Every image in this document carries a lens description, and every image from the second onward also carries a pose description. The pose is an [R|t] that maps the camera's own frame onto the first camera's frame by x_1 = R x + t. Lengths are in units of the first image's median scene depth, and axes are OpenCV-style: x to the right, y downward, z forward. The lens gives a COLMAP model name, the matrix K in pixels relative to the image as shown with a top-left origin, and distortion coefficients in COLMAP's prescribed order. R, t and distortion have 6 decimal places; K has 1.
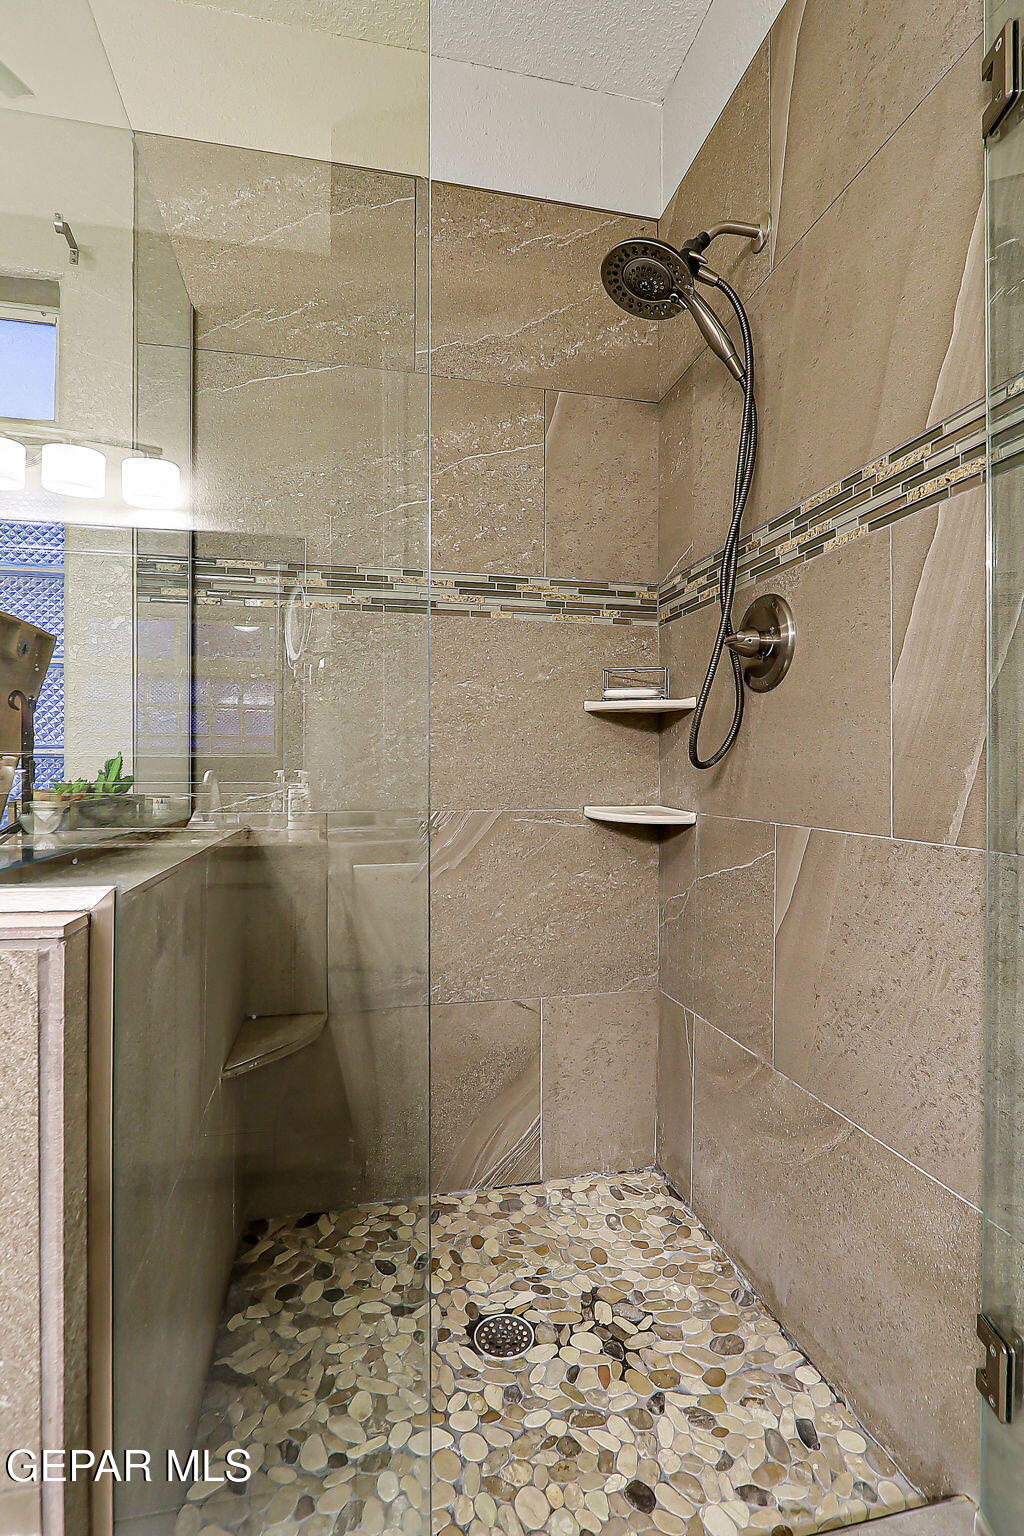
lens RADIAL K [[707.6, 0, 509.0], [0, 707.6, 759.8], [0, 0, 1]] dist [-0.019573, 0.000835]
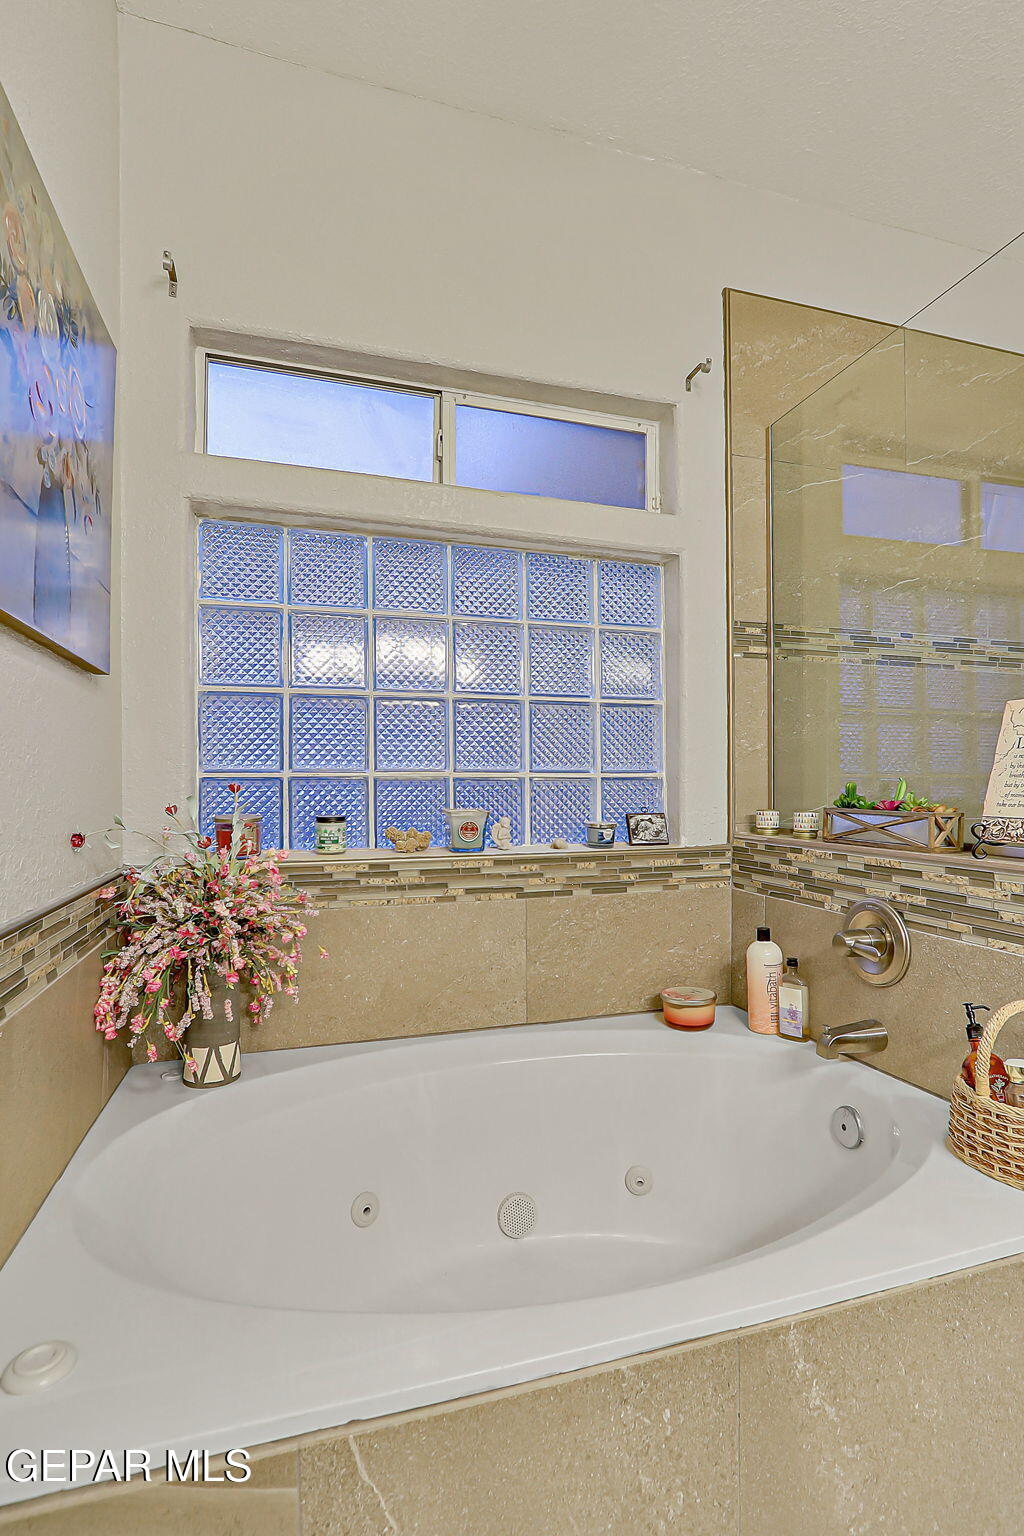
lens RADIAL K [[707.6, 0, 513.6], [0, 707.6, 781.8], [0, 0, 1]] dist [-0.019573, 0.000835]
pose [[0.997502, -0.009739, 0.069964, -0.945424], [0.009691, 0.999953, 0.001024, -0.004494], [-0.069971, -0.000344, 0.997549, -0.233872]]
